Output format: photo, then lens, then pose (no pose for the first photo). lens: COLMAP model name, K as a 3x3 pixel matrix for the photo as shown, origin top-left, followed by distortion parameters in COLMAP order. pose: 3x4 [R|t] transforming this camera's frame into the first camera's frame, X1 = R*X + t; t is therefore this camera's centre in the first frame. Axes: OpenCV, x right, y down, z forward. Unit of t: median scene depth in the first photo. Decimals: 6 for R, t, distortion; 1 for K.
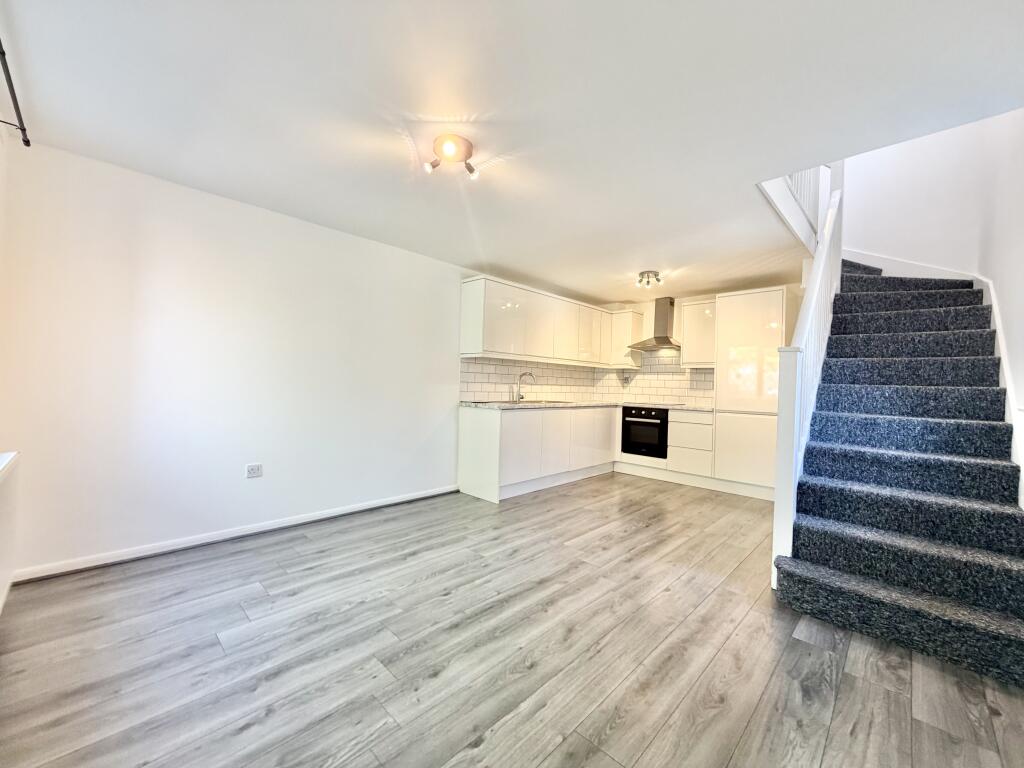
lens RADIAL K [[408.5, 0, 509.5], [0, 408.5, 384.1], [0, 0, 1]] dist [0.000229, 0.000194]
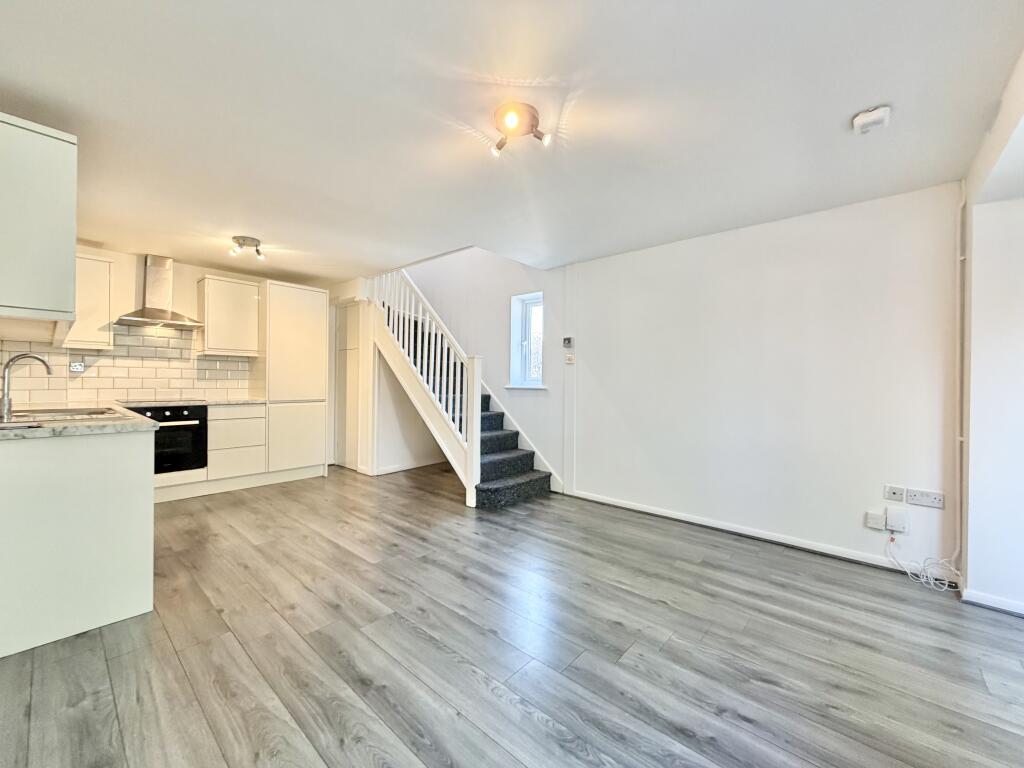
lens RADIAL K [[408.5, 0, 509.5], [0, 408.5, 384.1], [0, 0, 1]] dist [0.000229, 0.000194]
pose [[-0.047832, -0.034022, 0.998276, -0.803135], [-0.013307, 0.999353, 0.033421, -0.027875], [-0.998767, -0.011686, -0.048253, 0.817886]]
